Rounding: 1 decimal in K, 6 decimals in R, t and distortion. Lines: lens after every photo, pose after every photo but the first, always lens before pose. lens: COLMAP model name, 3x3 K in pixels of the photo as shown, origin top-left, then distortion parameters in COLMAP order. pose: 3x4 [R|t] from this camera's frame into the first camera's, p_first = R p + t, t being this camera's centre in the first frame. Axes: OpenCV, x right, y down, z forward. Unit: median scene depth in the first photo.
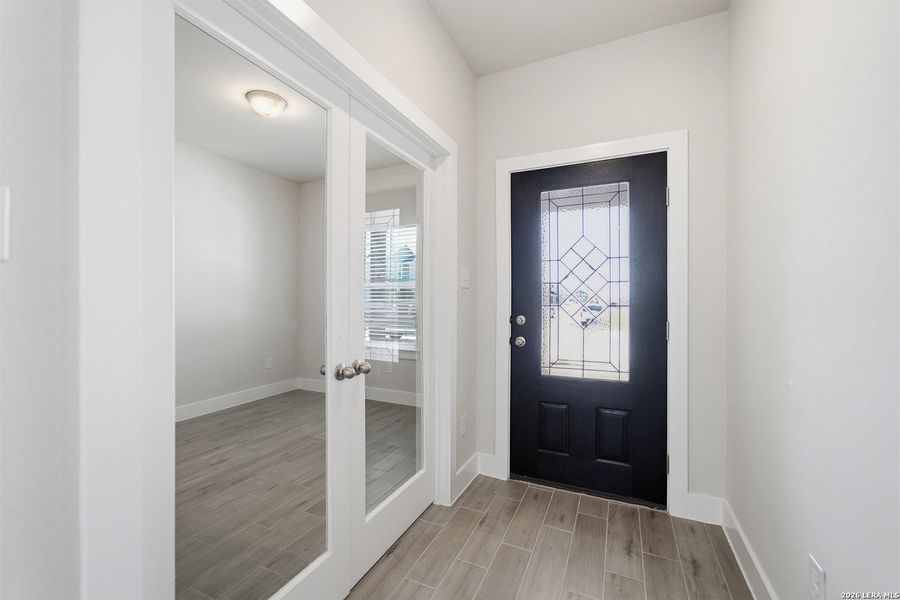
lens RADIAL K [[374.6, 0, 443.0], [0, 374.6, 300.7], [0, 0, 1]] dist [-0.004738, 0.001963]
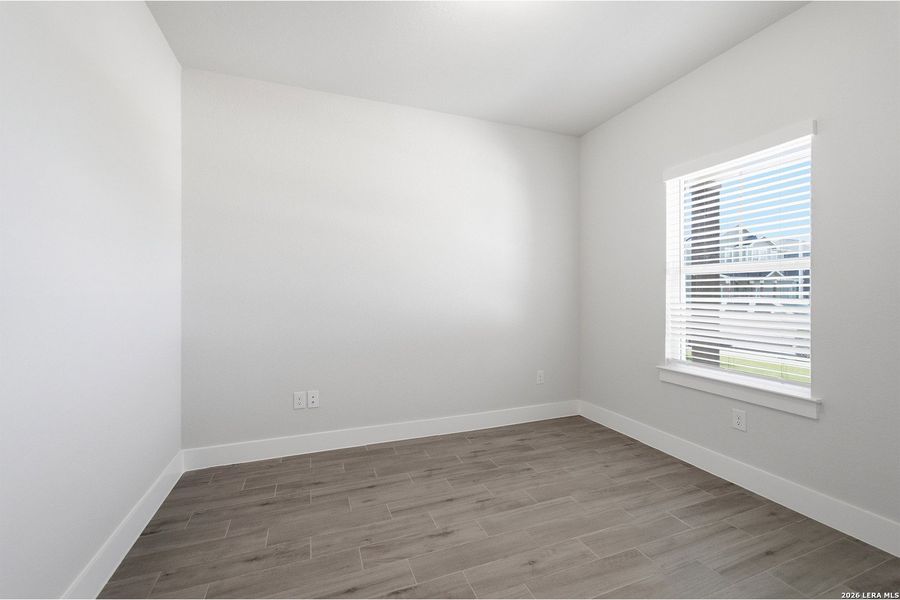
lens RADIAL K [[374.6, 0, 454.8], [0, 374.6, 294.8], [0, 0, 1]] dist [-0.004738, 0.001963]
pose [[0.737859, -0.012775, -0.674834, -0.090483], [0.007775, 0.999915, -0.010428, 0.006959], [0.674910, 0.002447, 0.737896, 0.388908]]
